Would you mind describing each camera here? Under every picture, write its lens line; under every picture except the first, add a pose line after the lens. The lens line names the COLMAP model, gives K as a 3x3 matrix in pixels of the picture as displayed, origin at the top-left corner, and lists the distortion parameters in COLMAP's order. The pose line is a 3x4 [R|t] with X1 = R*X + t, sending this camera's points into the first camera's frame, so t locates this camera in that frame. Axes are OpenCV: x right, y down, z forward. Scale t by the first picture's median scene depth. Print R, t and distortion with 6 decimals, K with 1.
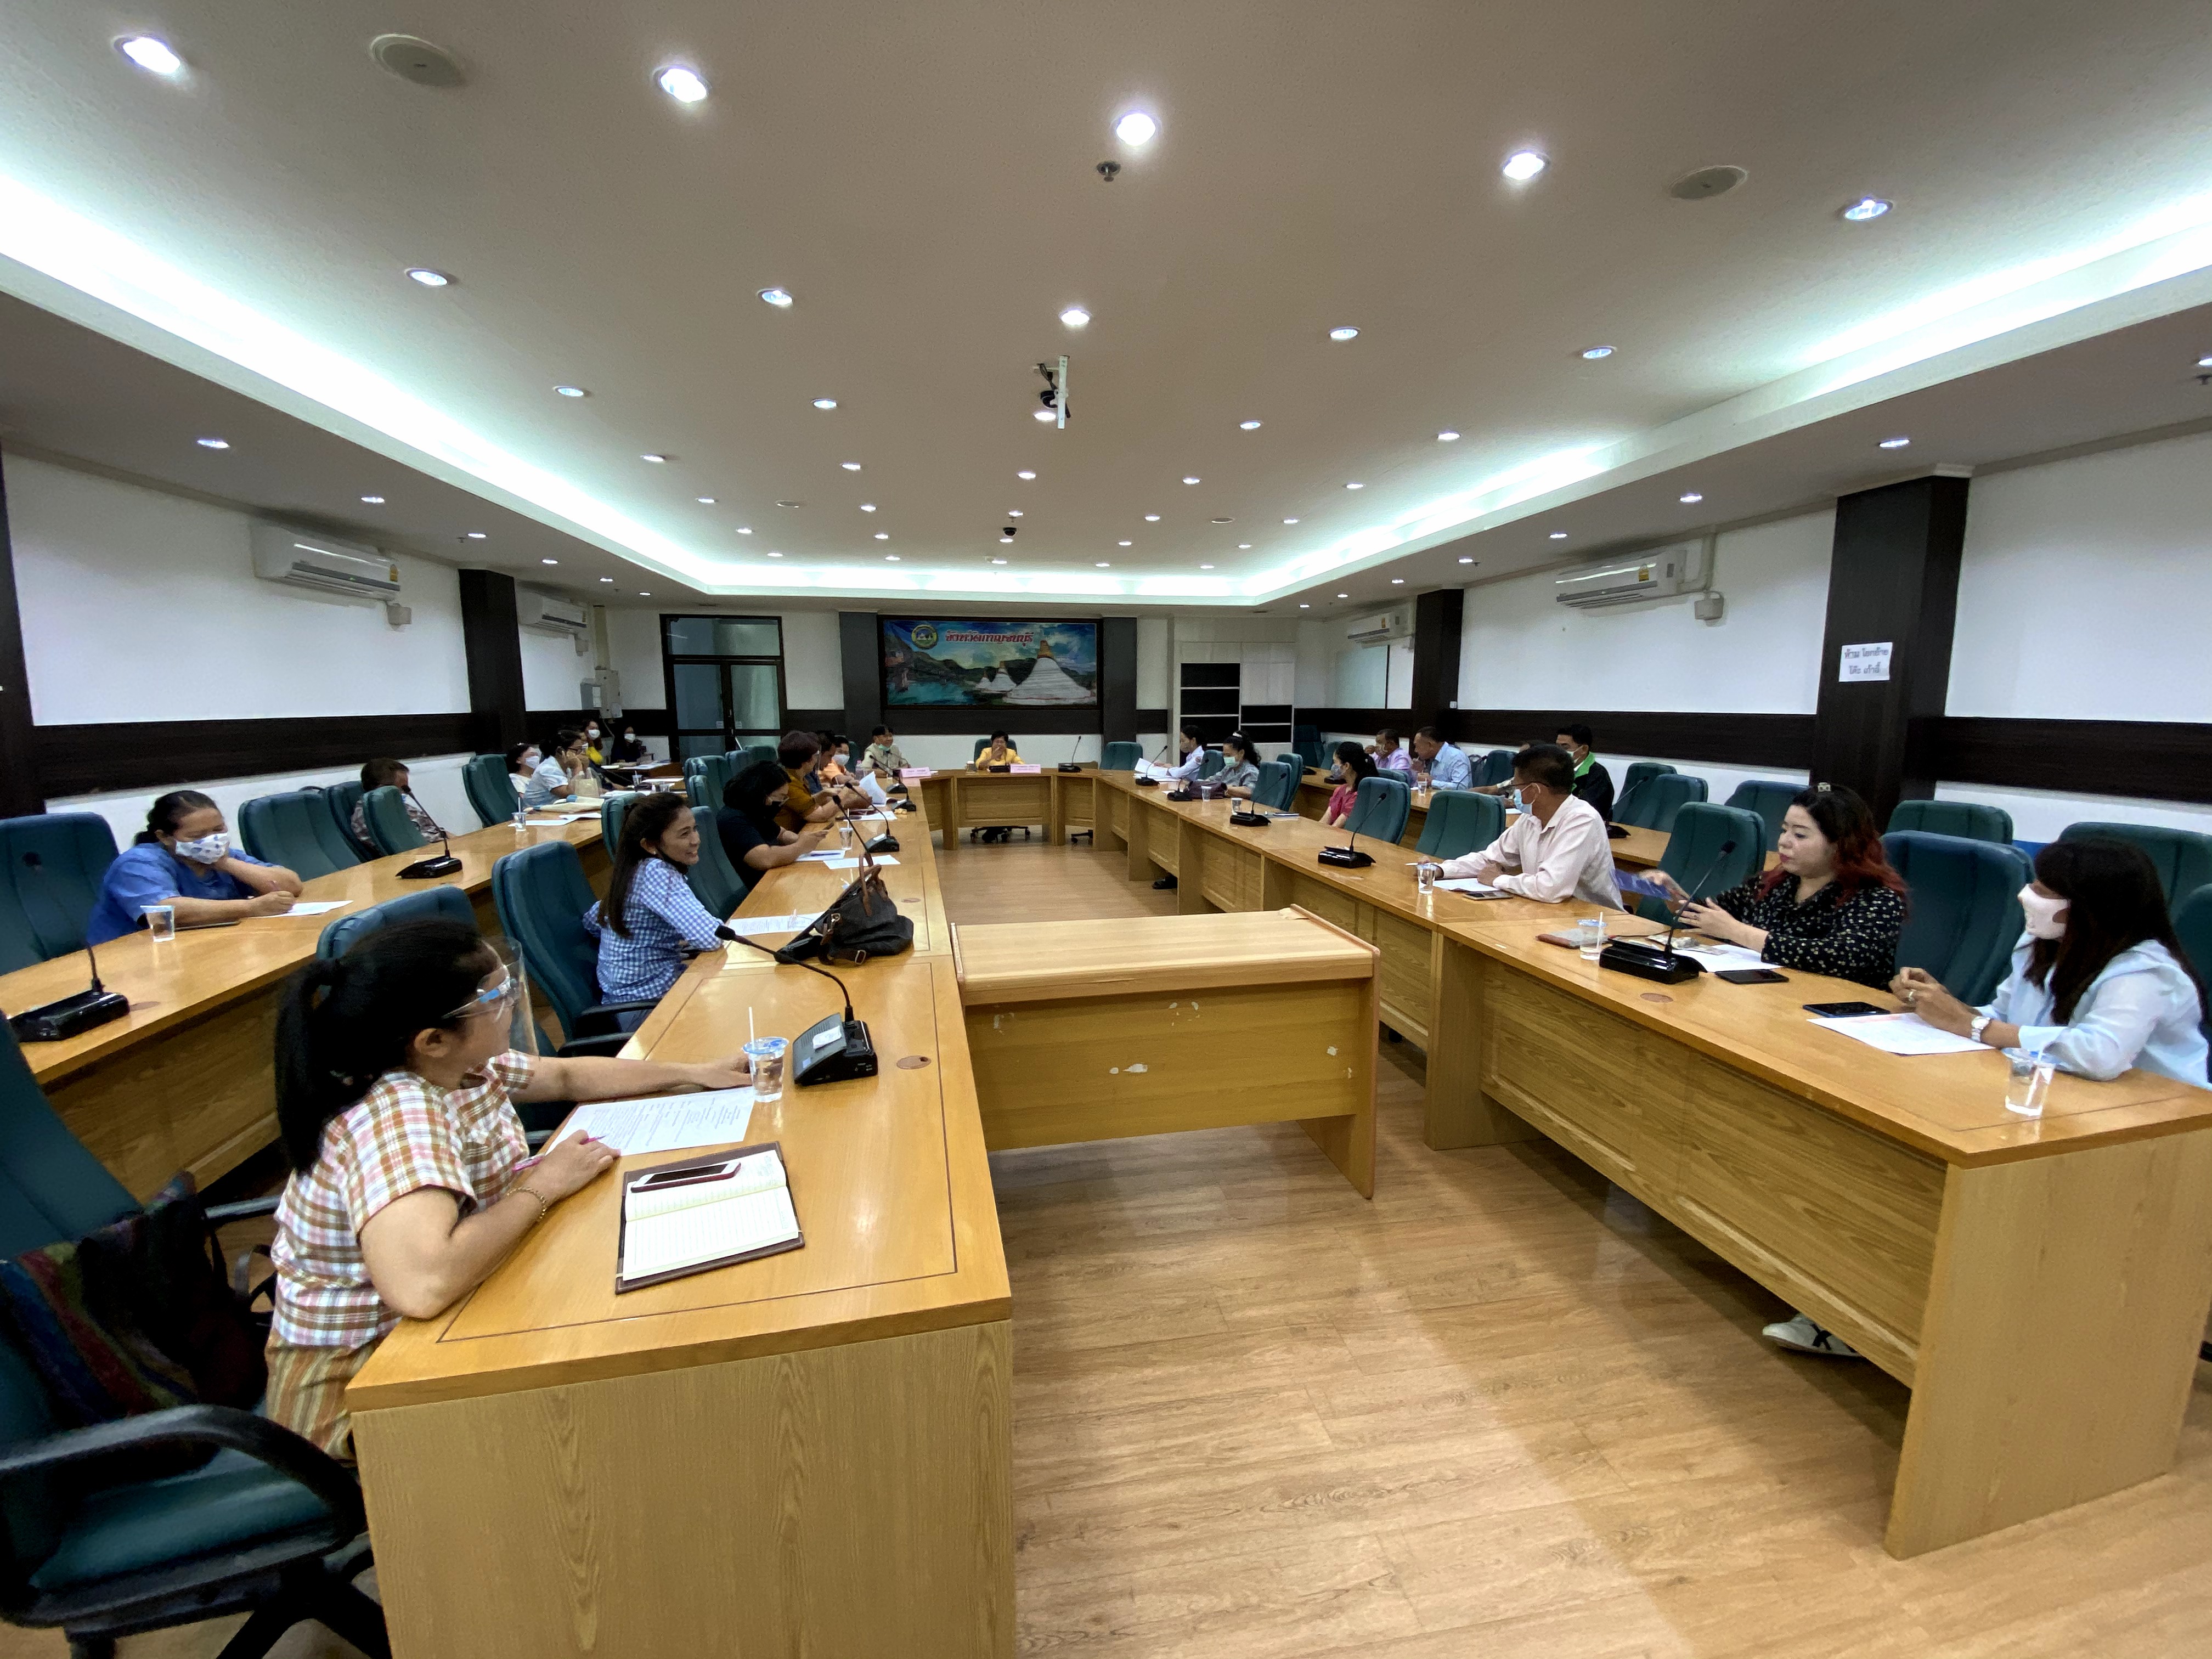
lens RADIAL K [[875.6, 0, 1107.2], [0, 875.6, 831.8], [0, 0, 1]] dist [0.033829, -0.027657]
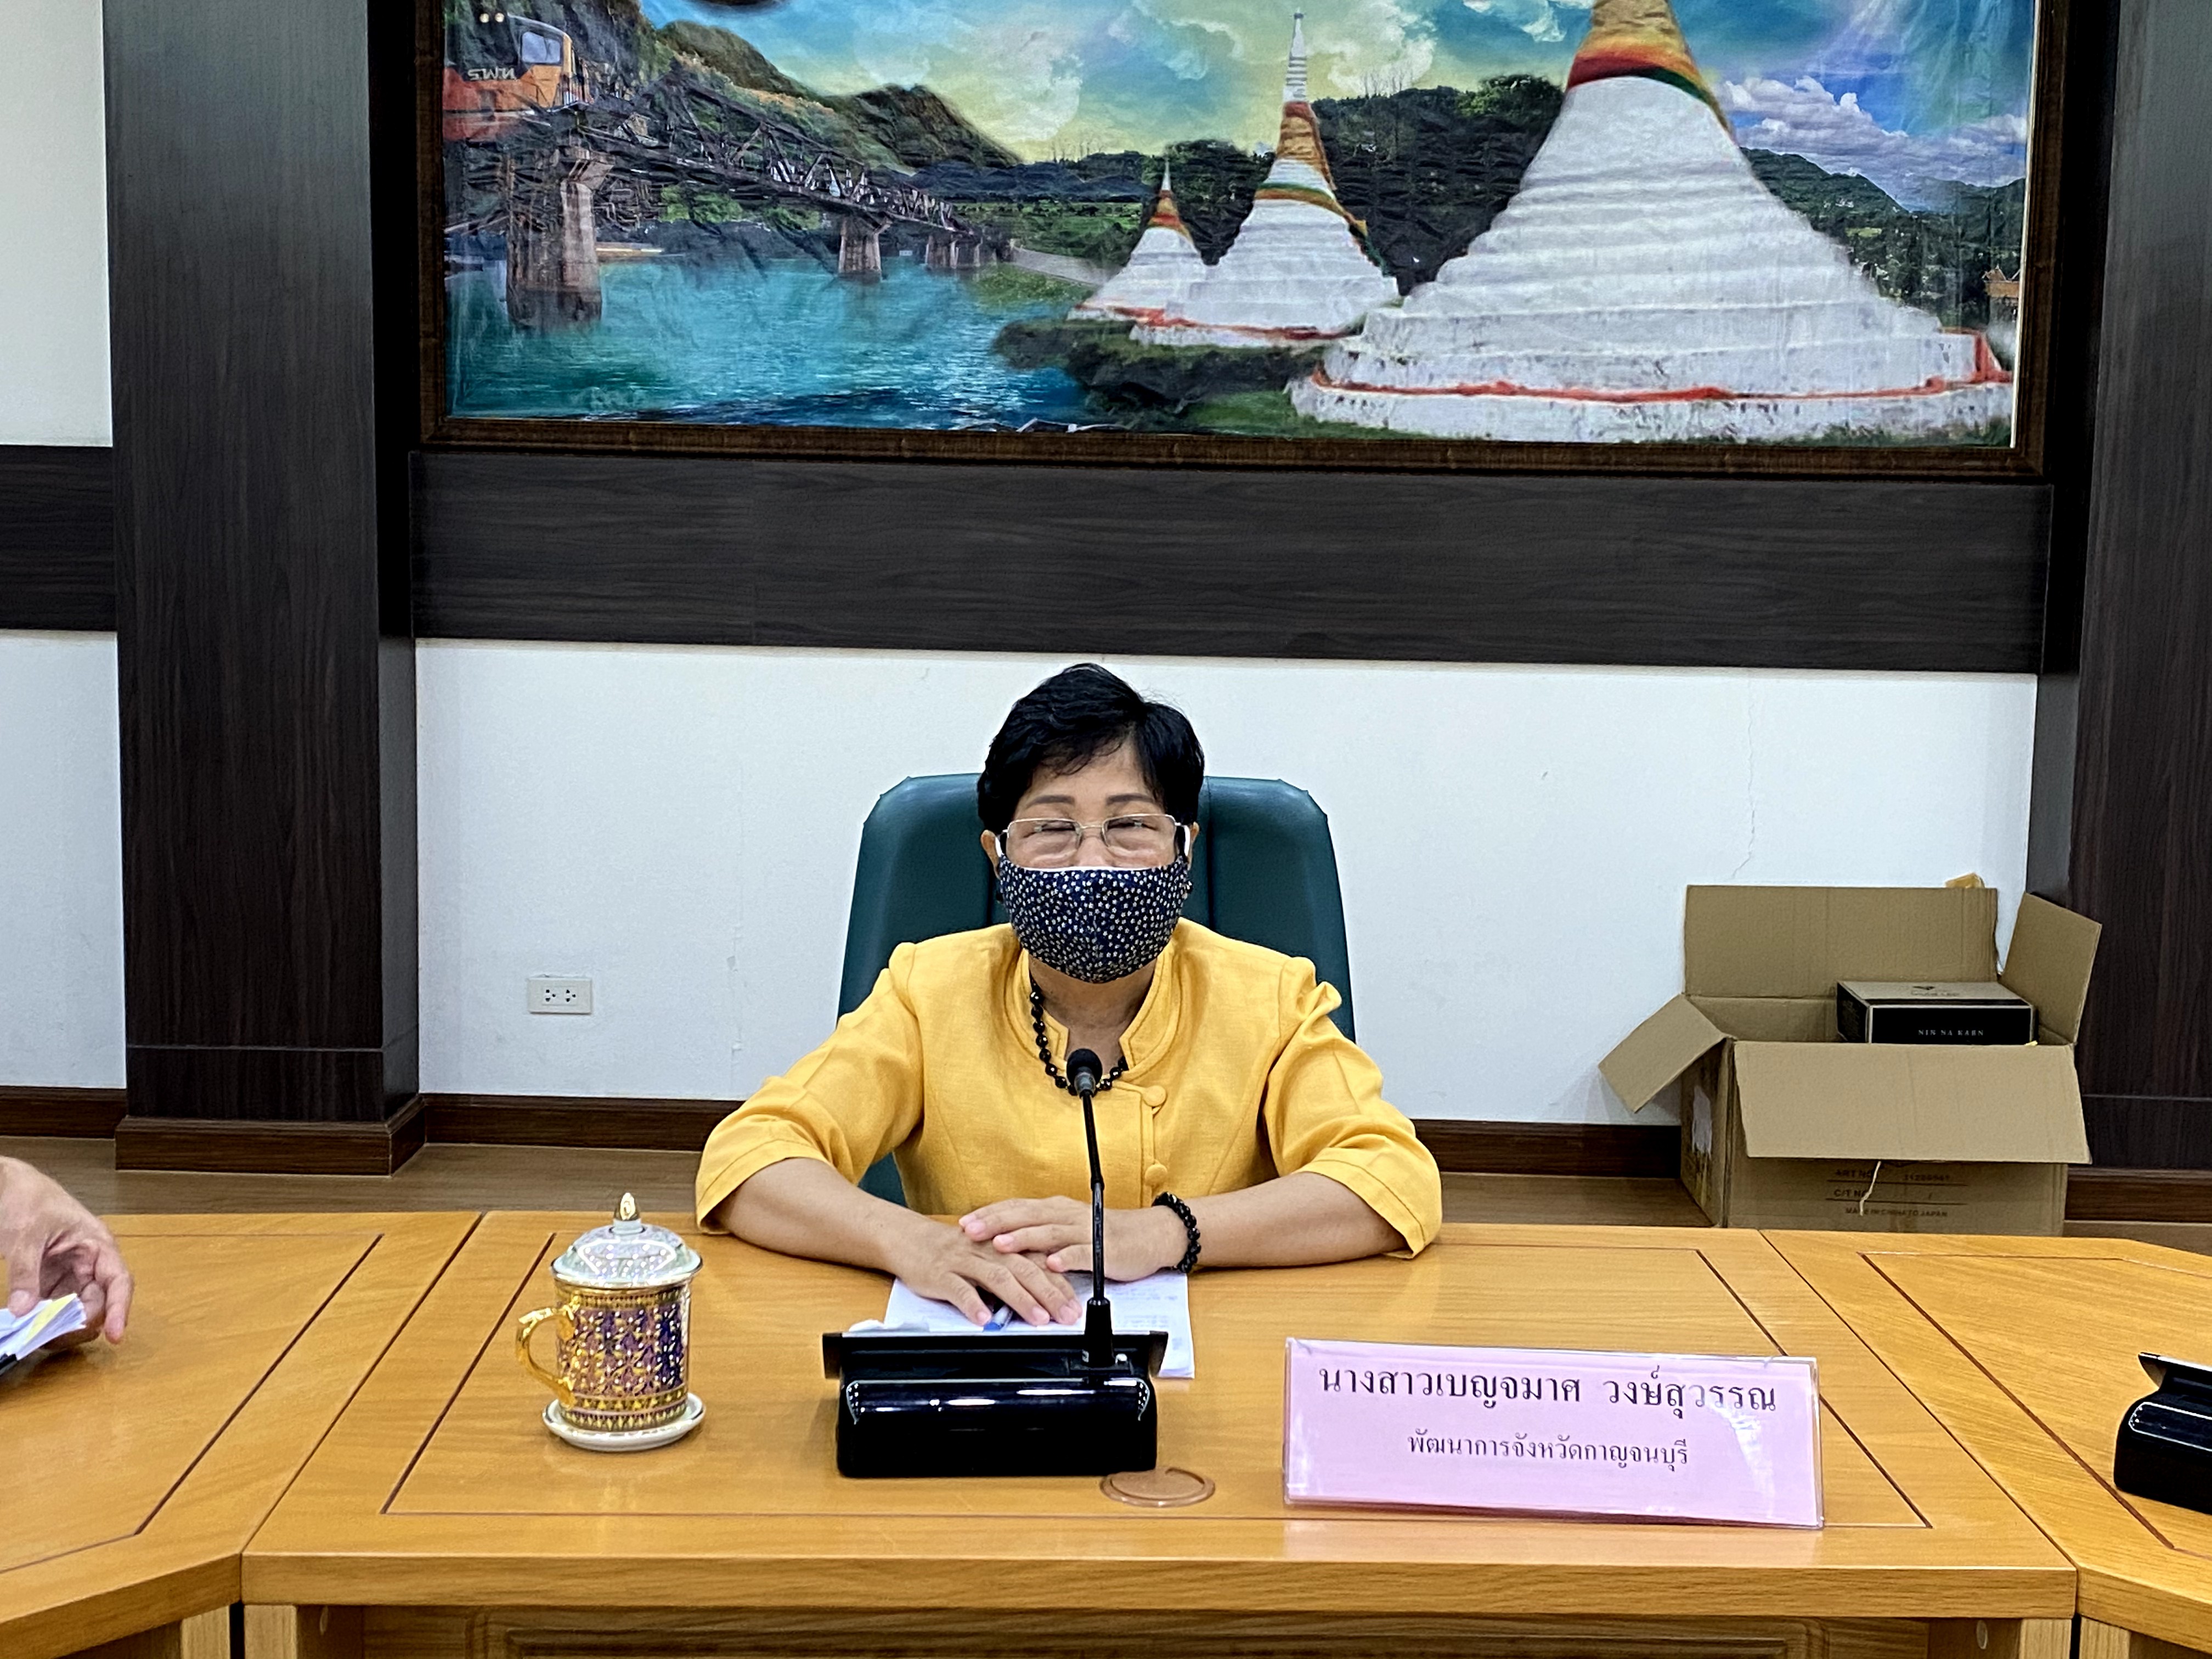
lens RADIAL K [[2763.4, 0, 1106.0], [0, 2763.4, 829.5], [0, 0, 1]] dist [0.227136, -0.712515]
pose [[0.980468, 0.044484, -0.191582, -0.120898], [-0.049122, 0.998602, -0.019527, -0.146118], [0.190446, 0.028557, 0.981282, 1.123616]]
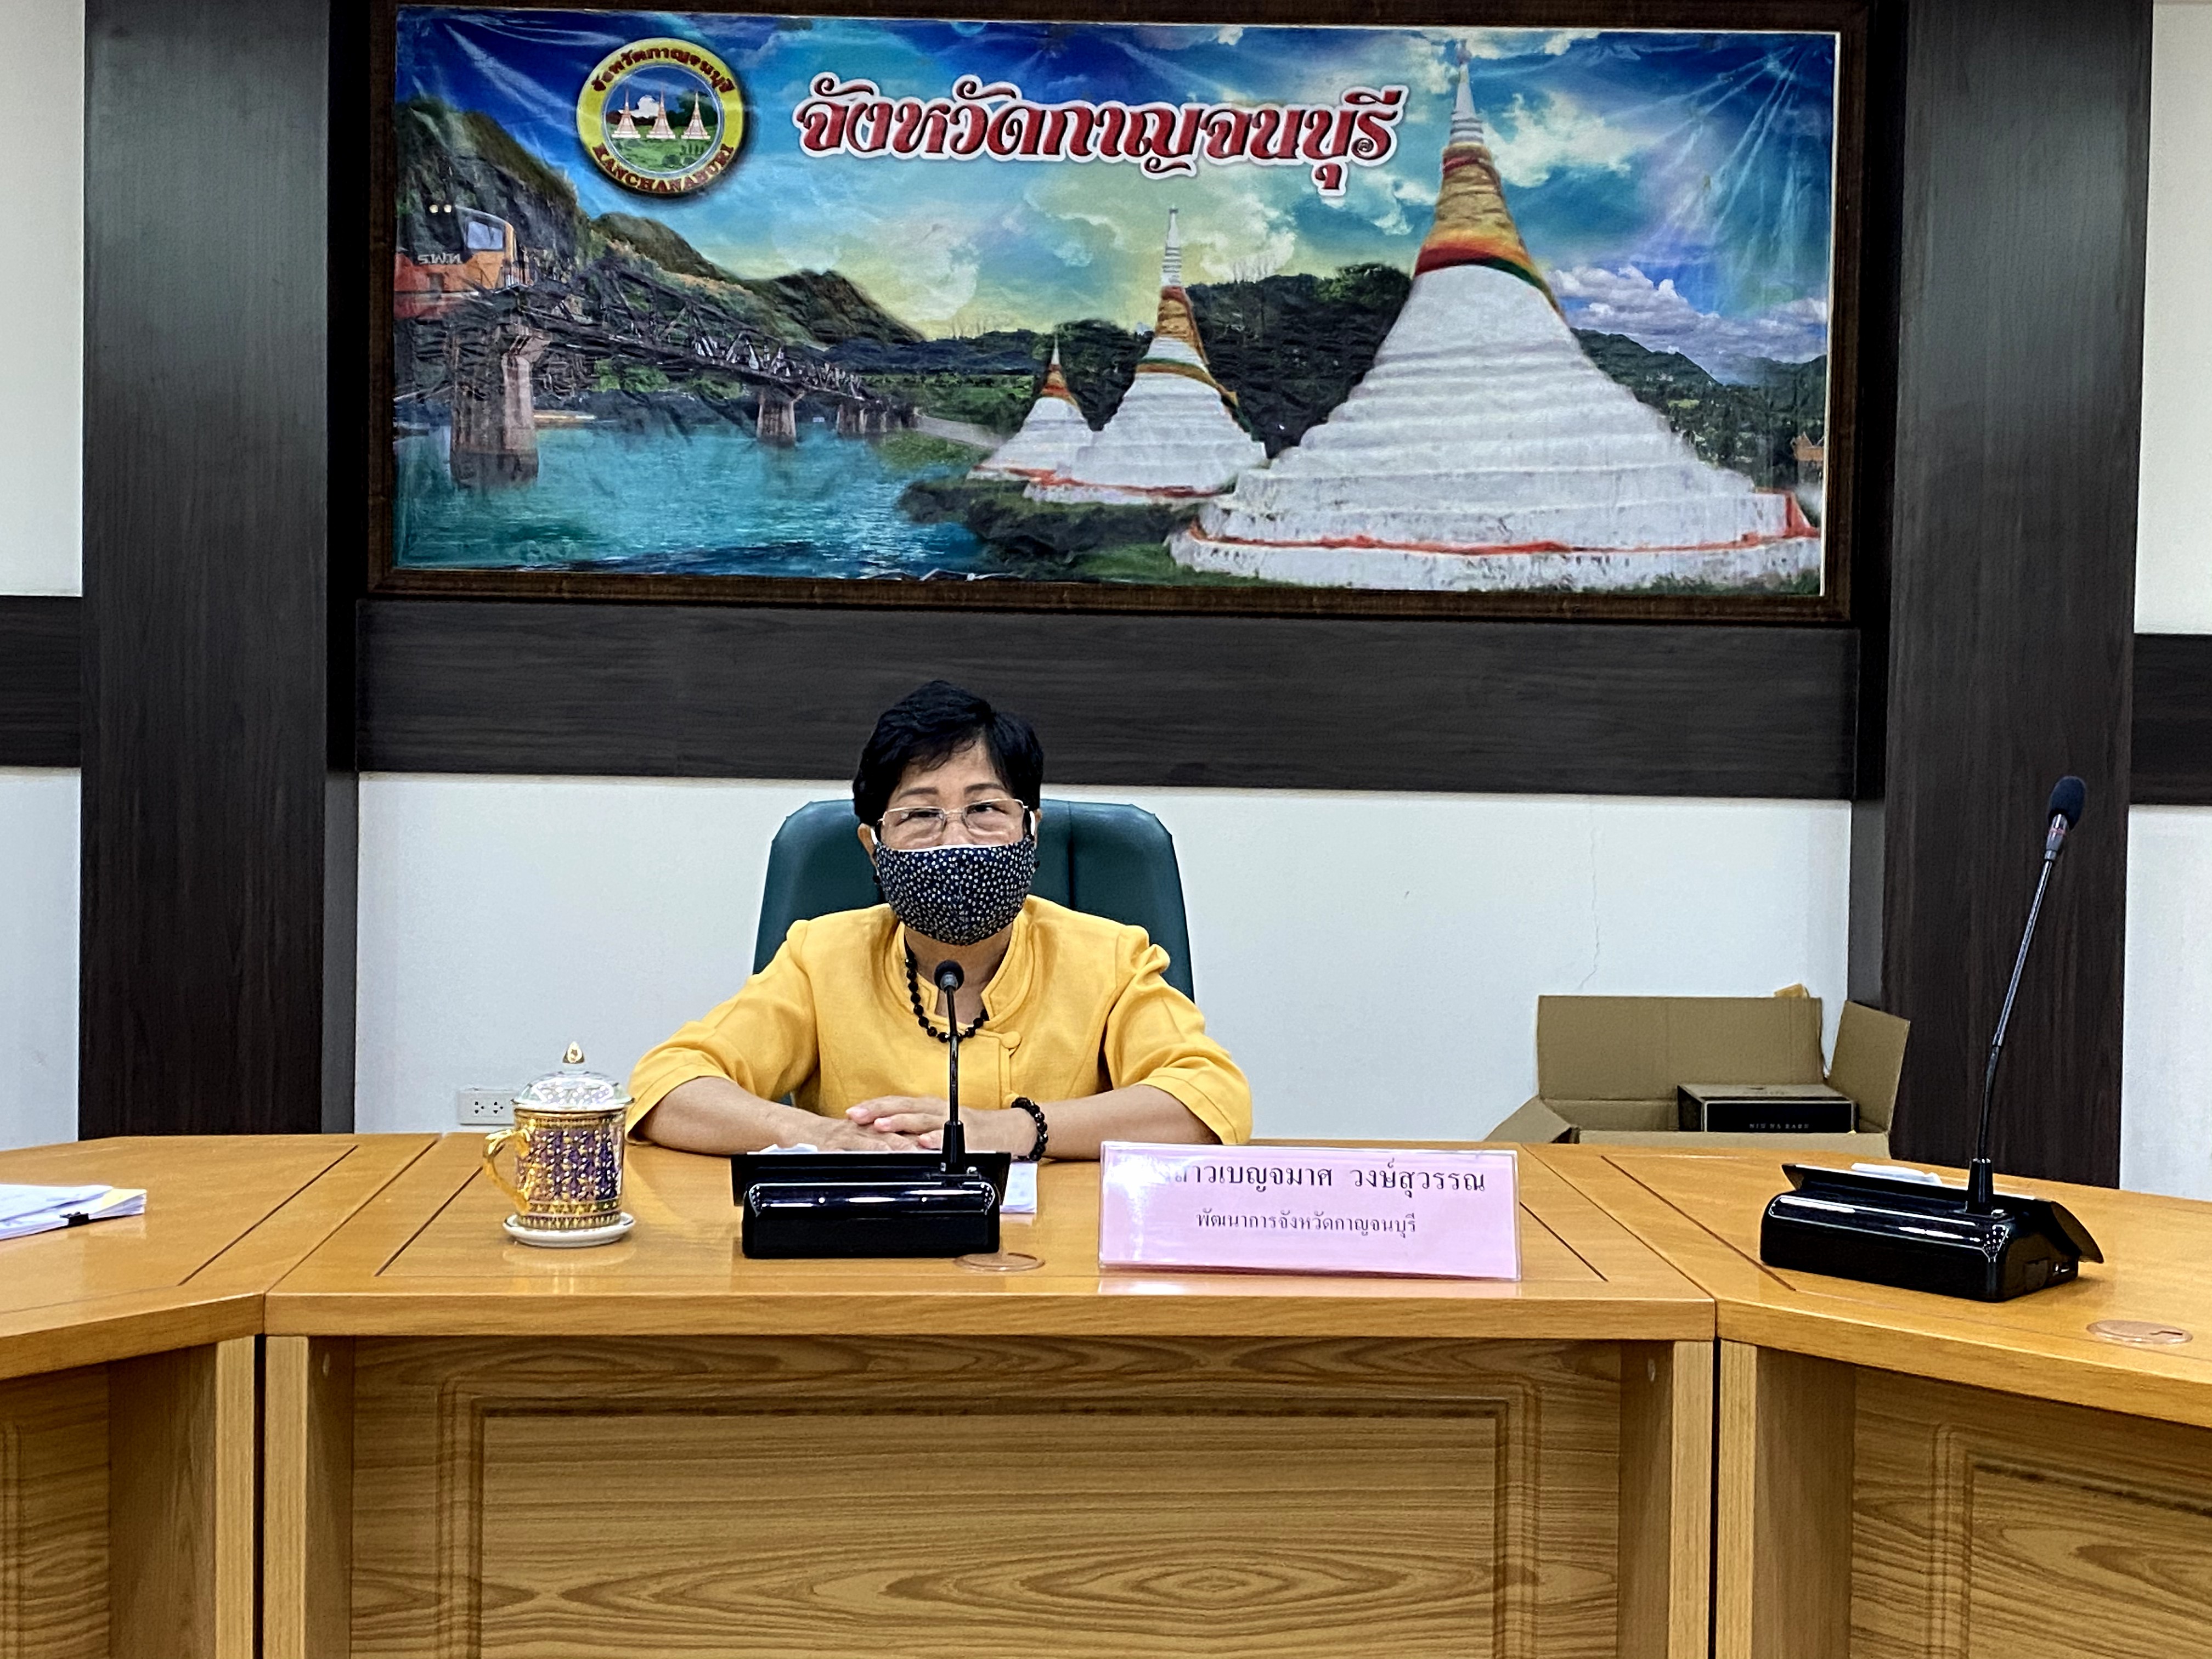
lens RADIAL K [[2763.4, 0, 1106.0], [0, 2763.4, 829.5], [0, 0, 1]] dist [0.227136, -0.712515]
pose [[0.985679, 0.025617, -0.166676, -0.099015], [-0.043198, 0.993771, -0.102730, -0.109146], [0.163006, 0.108458, 0.980646, 1.061987]]
